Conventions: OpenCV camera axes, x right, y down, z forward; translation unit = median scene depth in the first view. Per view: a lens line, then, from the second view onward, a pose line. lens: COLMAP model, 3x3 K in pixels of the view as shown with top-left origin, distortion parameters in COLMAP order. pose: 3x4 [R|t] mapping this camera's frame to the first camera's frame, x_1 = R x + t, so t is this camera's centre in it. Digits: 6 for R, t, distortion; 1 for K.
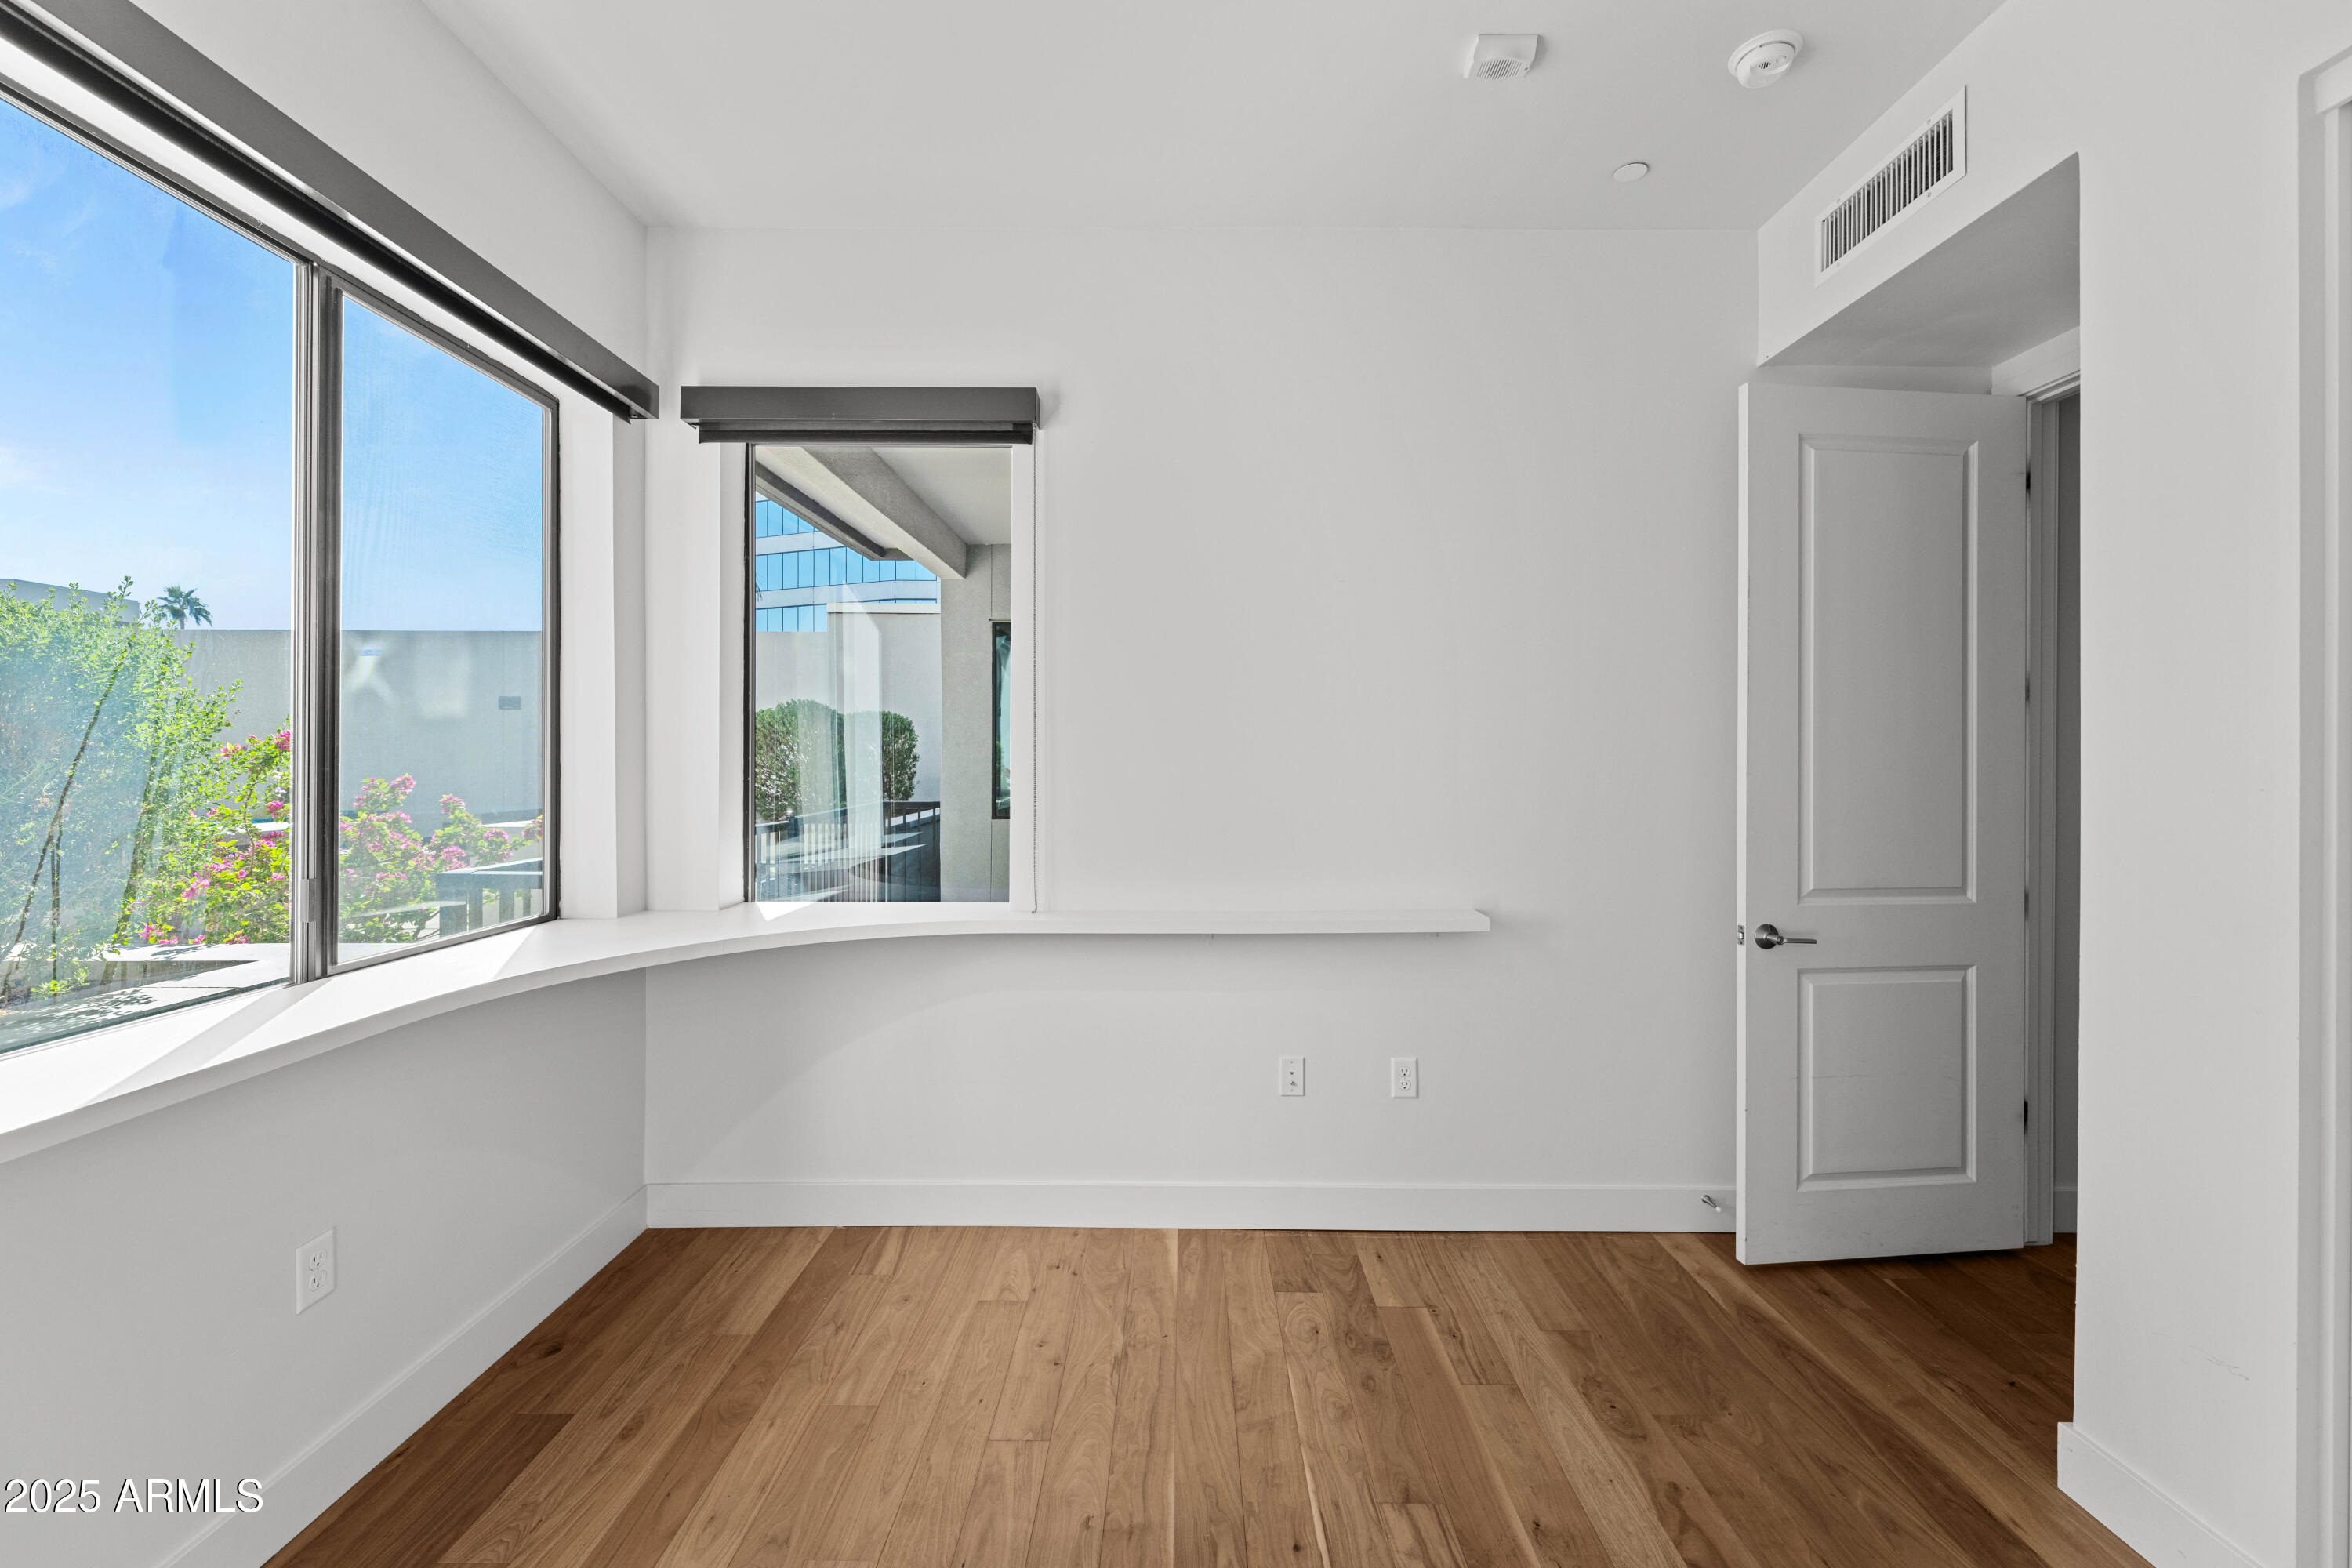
lens RADIAL K [[958.5, 0, 1178.0], [0, 958.5, 755.3], [0, 0, 1]] dist [-0.002314, -0.000302]
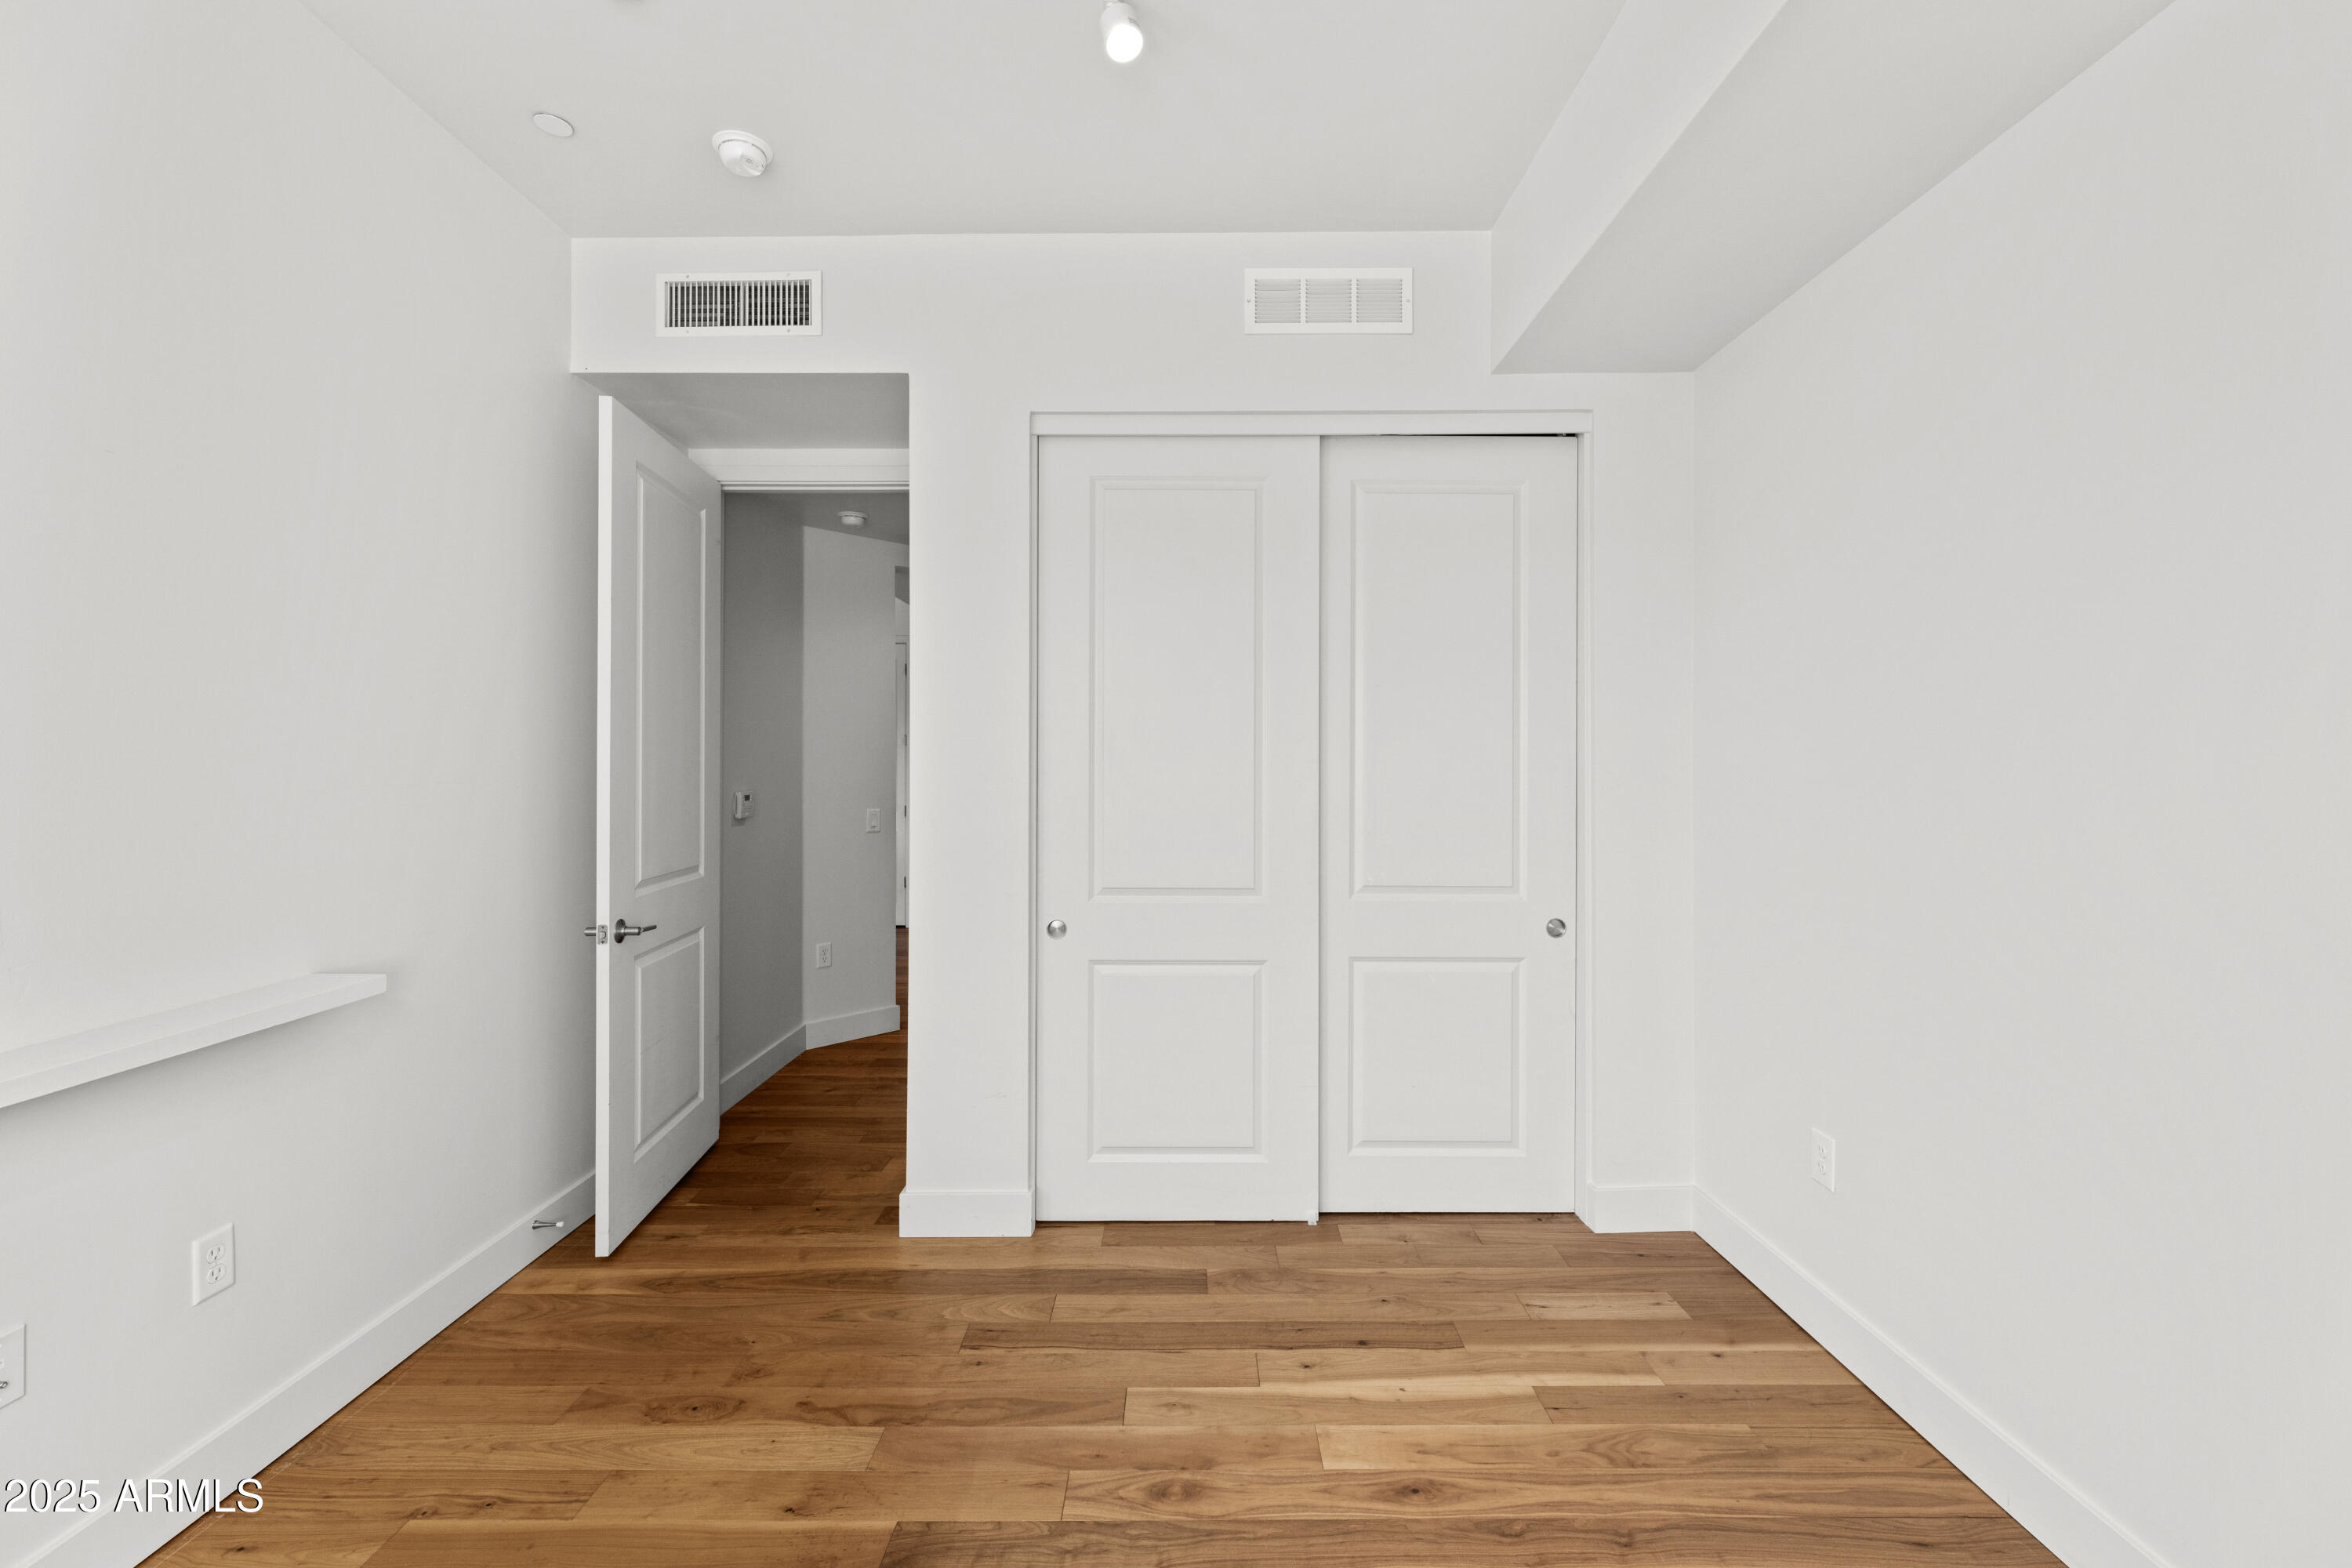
lens RADIAL K [[958.5, 0, 1178.0], [0, 958.5, 755.3], [0, 0, 1]] dist [-0.002314, -0.000302]
pose [[-0.005402, 0.008300, 0.999951, -0.508285], [-0.001879, 0.999964, -0.008310, 0.005118], [-0.999984, -0.001924, -0.005386, 0.460440]]
